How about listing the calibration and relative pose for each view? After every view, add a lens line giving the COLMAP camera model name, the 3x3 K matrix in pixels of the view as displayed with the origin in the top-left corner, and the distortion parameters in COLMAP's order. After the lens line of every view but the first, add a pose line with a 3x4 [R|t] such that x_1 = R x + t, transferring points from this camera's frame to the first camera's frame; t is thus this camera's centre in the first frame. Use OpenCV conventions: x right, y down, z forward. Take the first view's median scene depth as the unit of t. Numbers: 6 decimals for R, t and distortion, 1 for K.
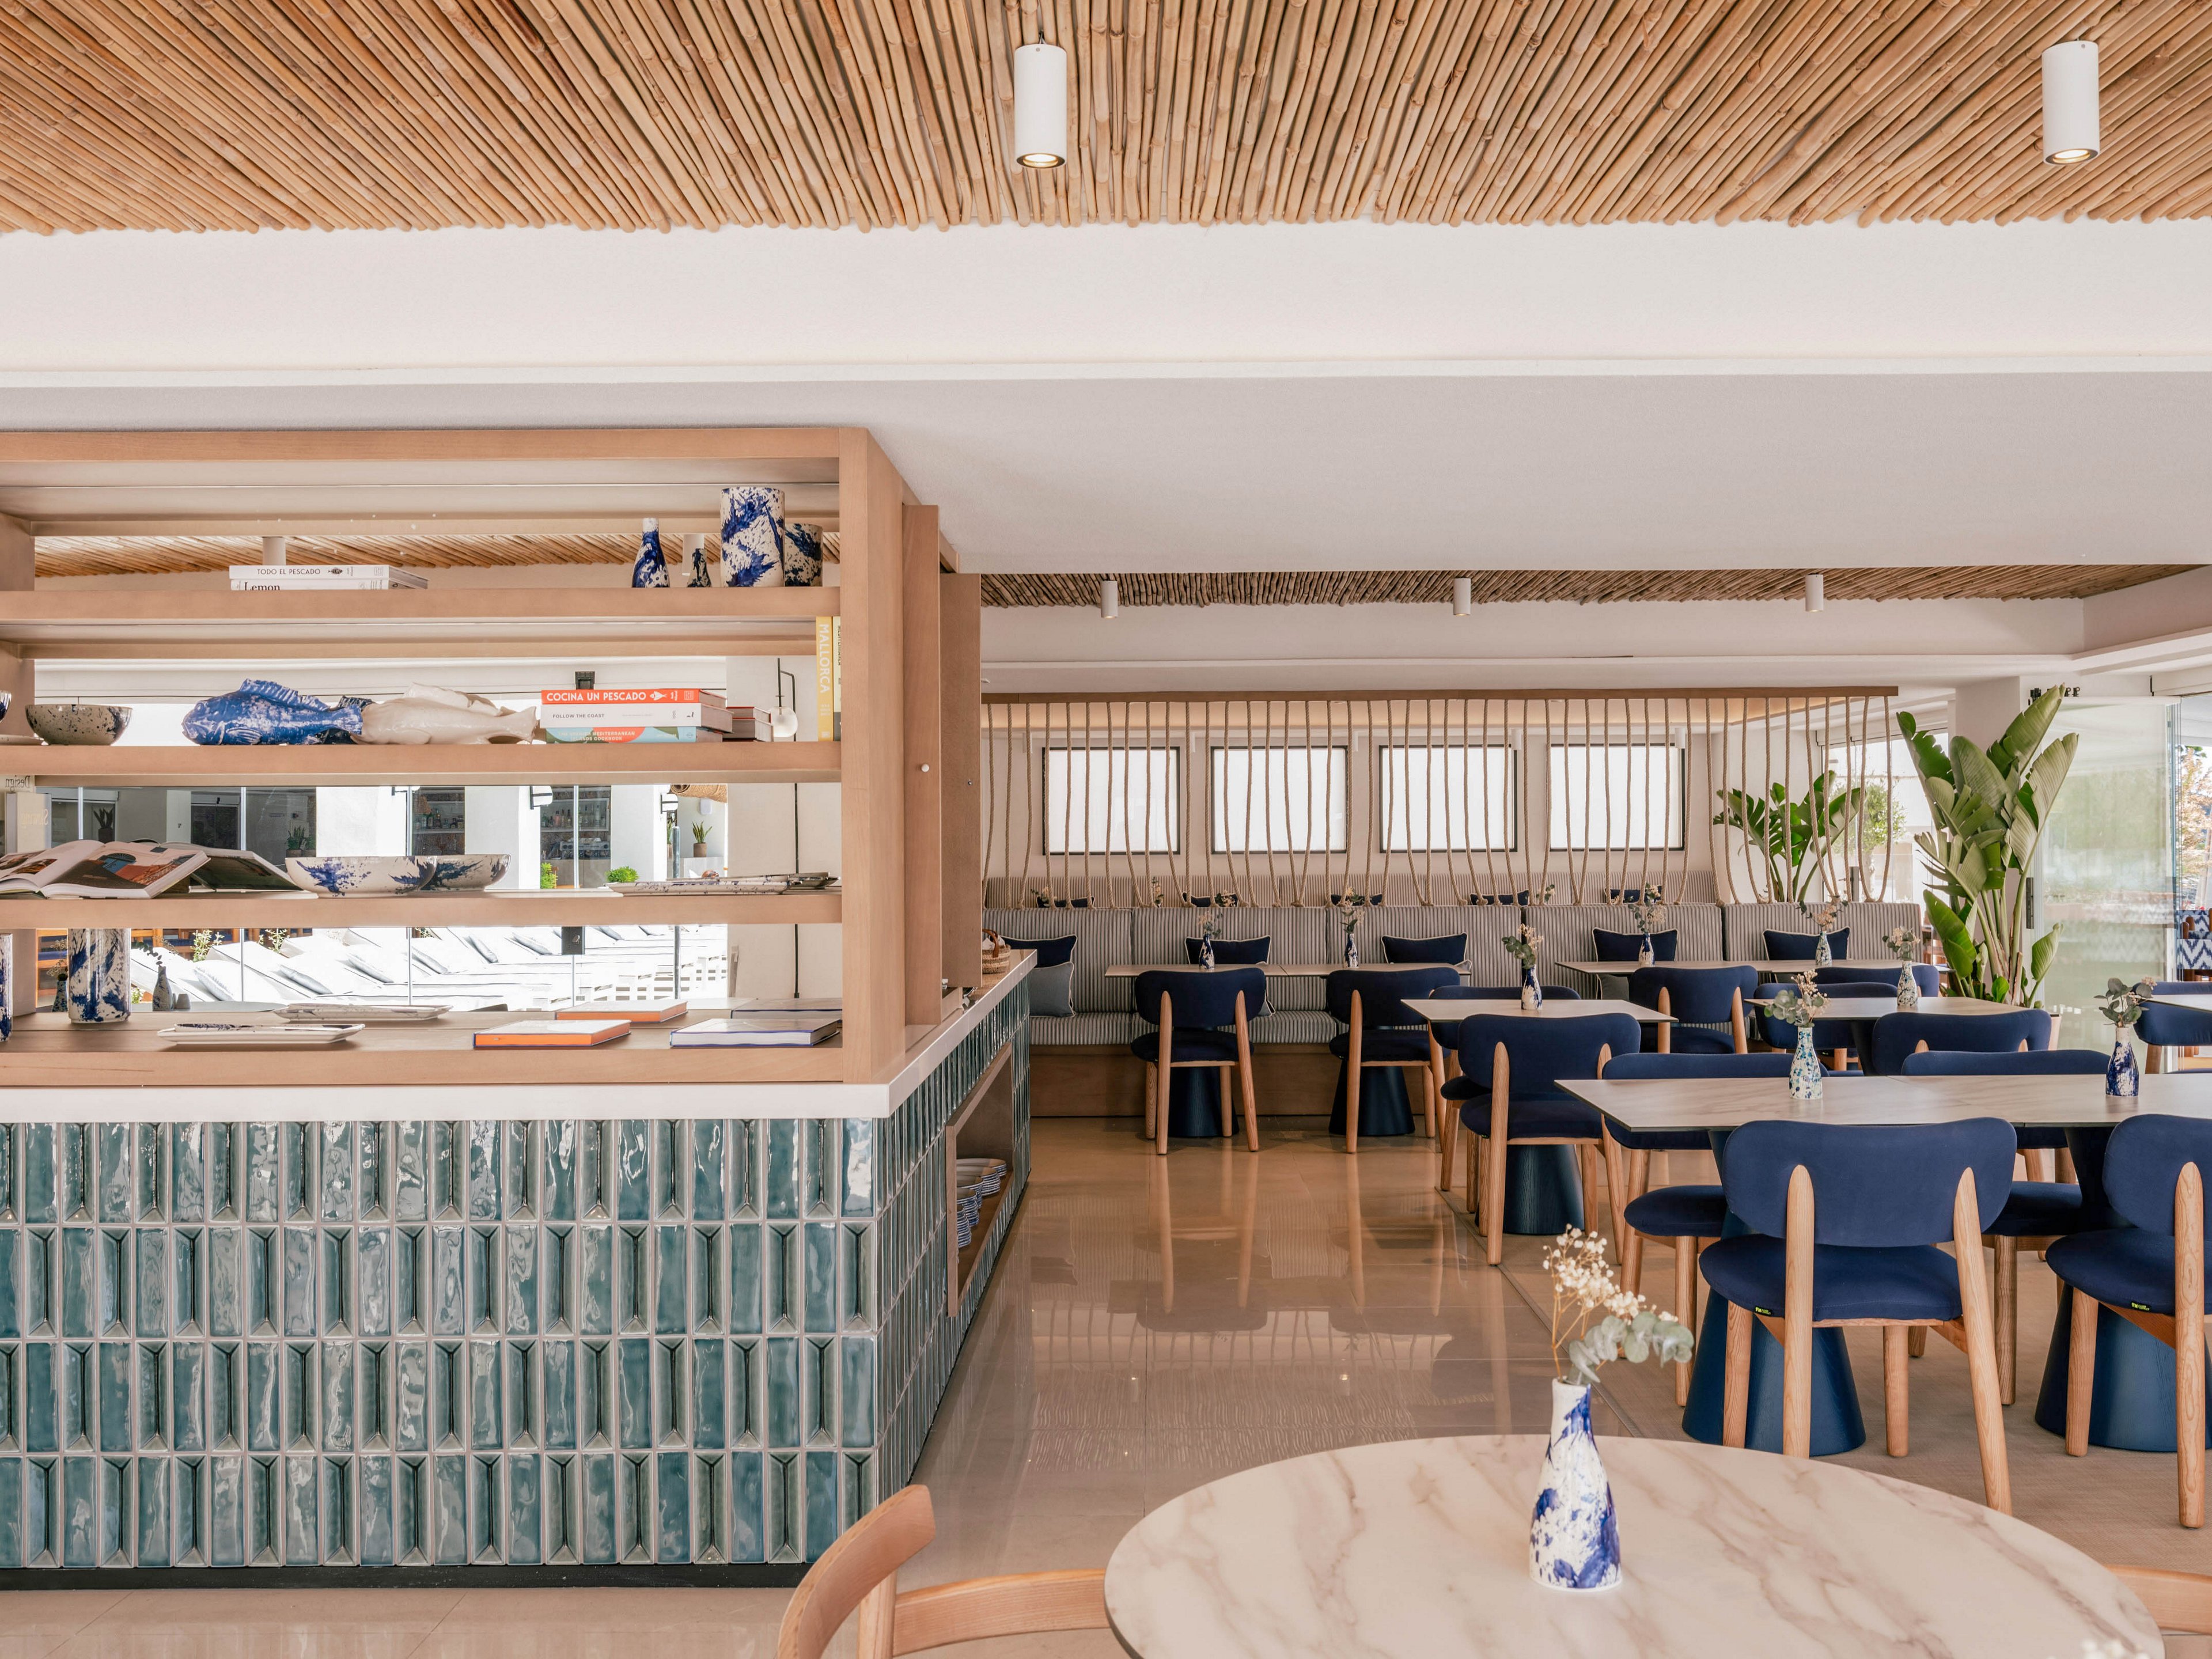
lens RADIAL K [[1915.9, 0, 1107.0], [0, 1915.9, 831.4], [0, 0, 1]] dist [-0.056403, -0.013048]
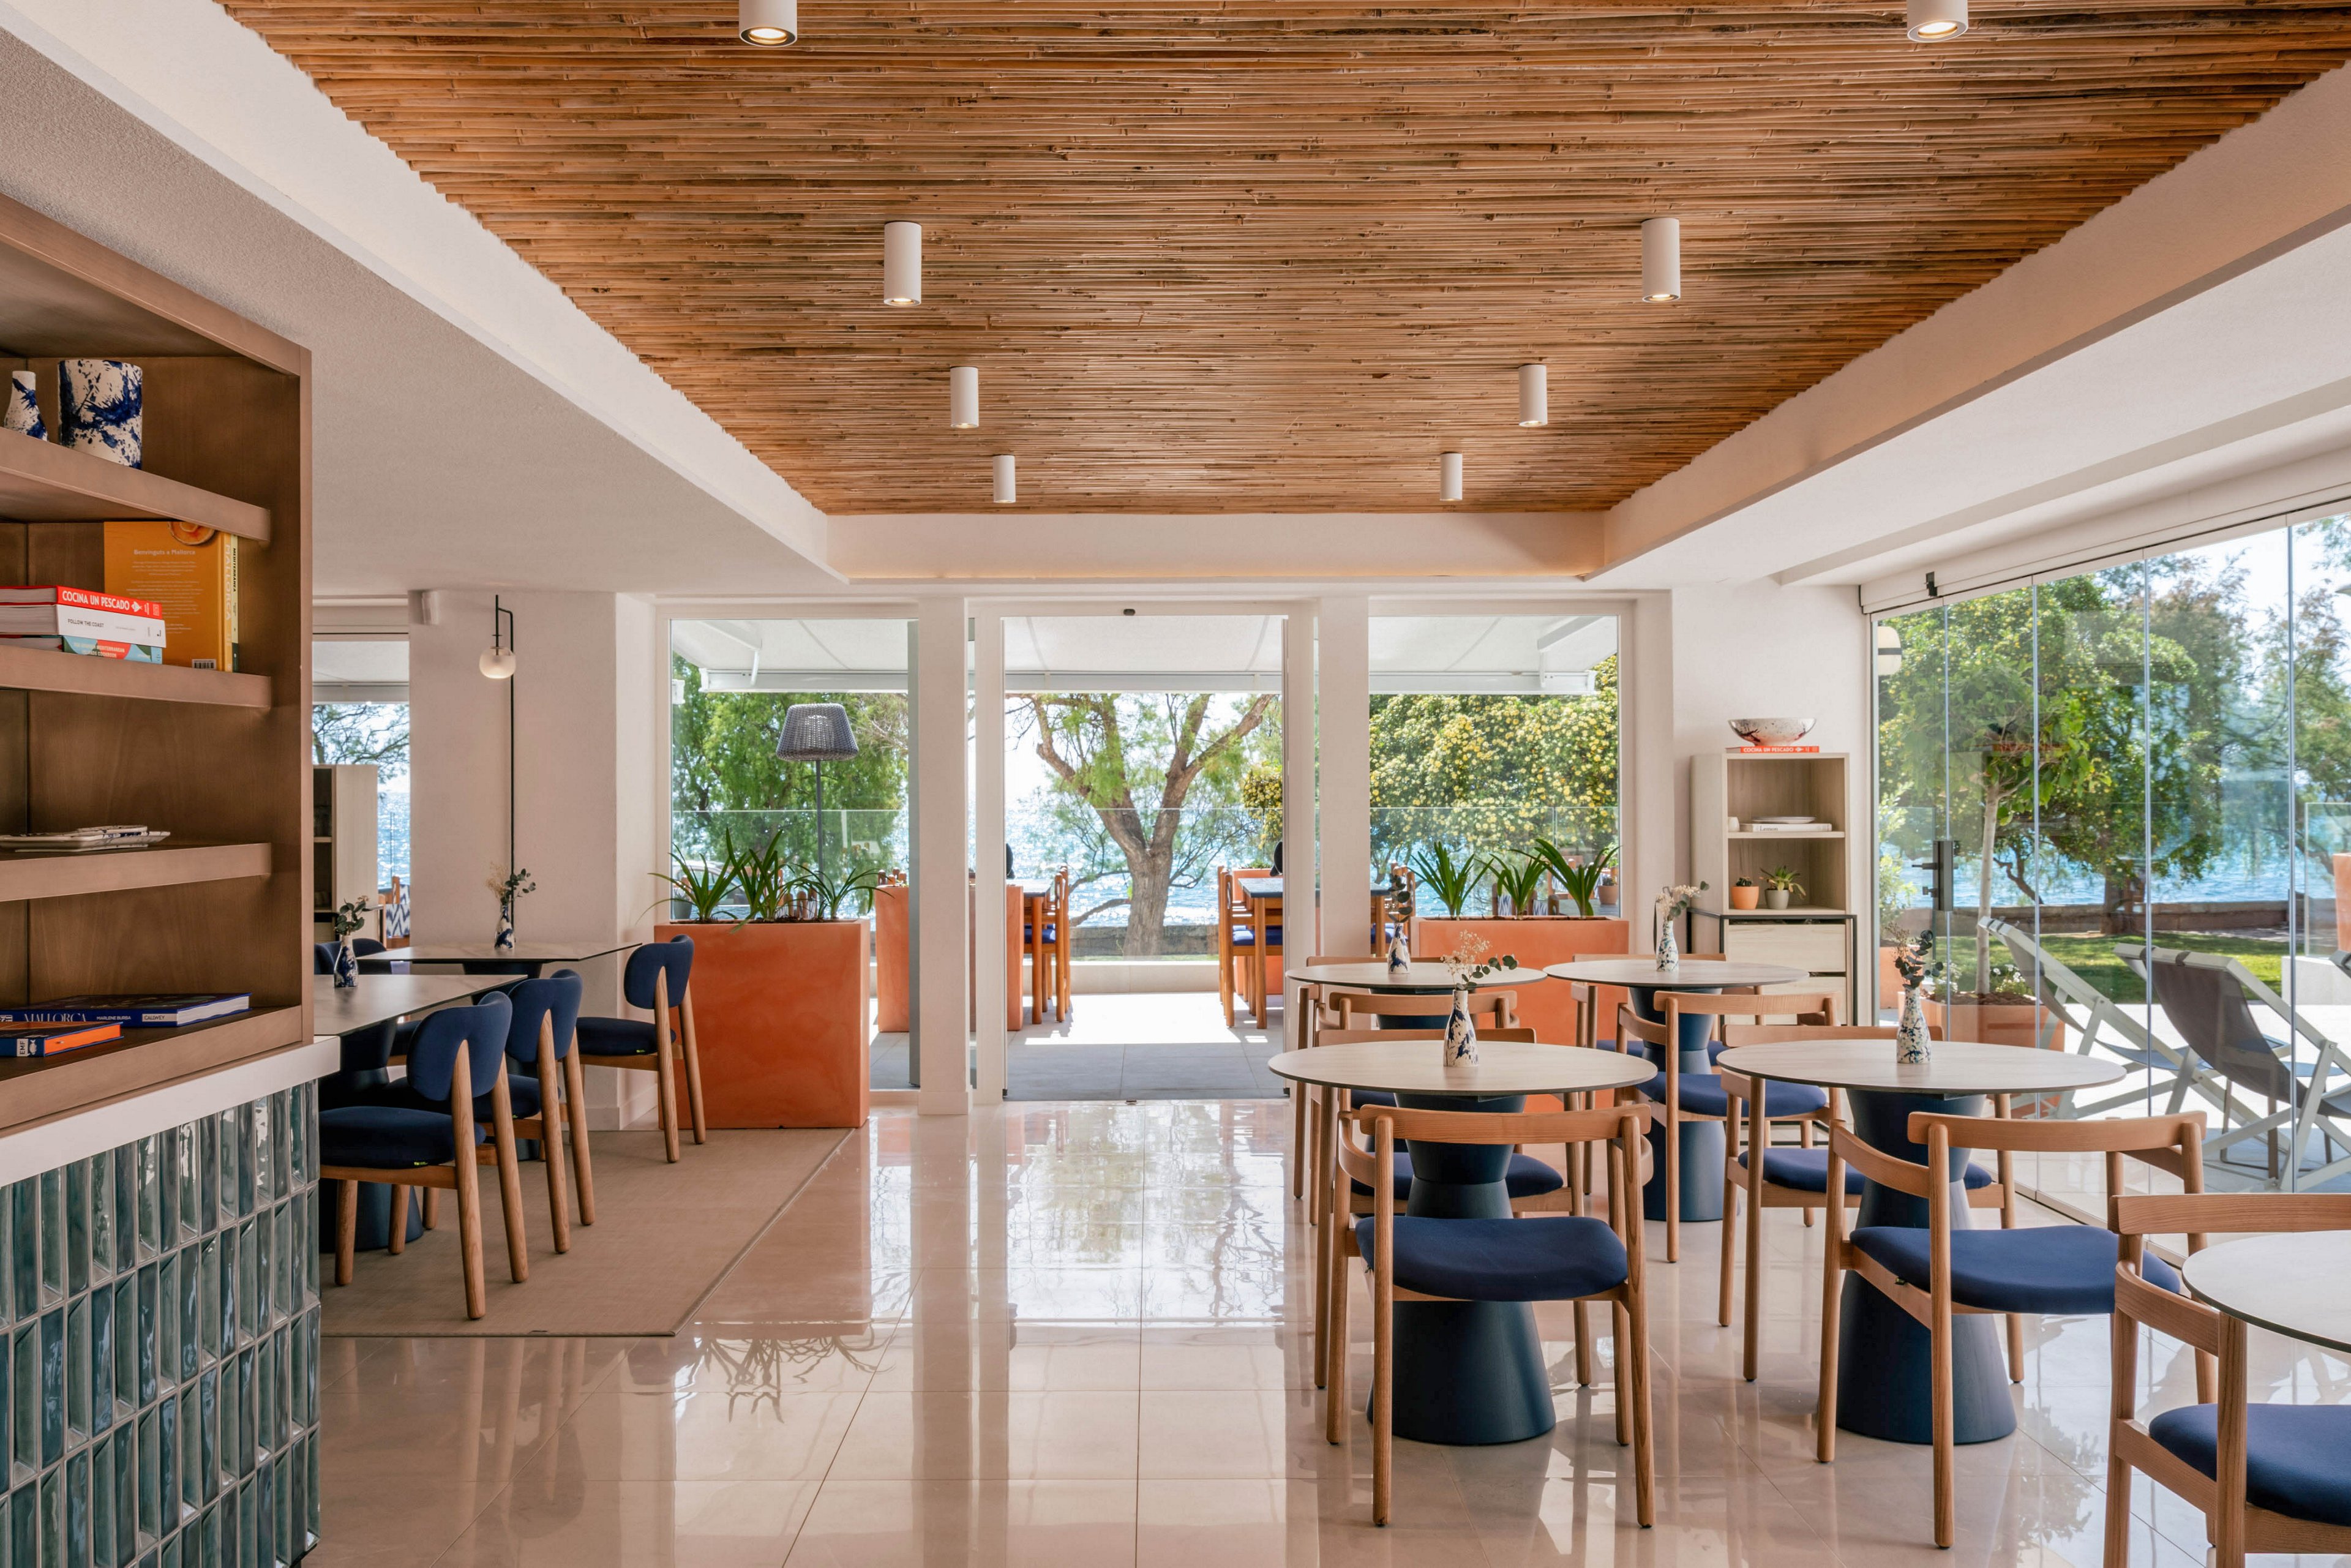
lens RADIAL K [[2246.3, 0, 1165.1], [0, 2246.3, 788.0], [0, 0, 1]] dist [-0.004704, 0.000000]
pose [[-0.027243, 0.003713, 0.999622, -1.092520], [0.000183, 0.999993, -0.003710, 0.009802], [-0.999629, 0.000082, -0.027244, 0.521966]]
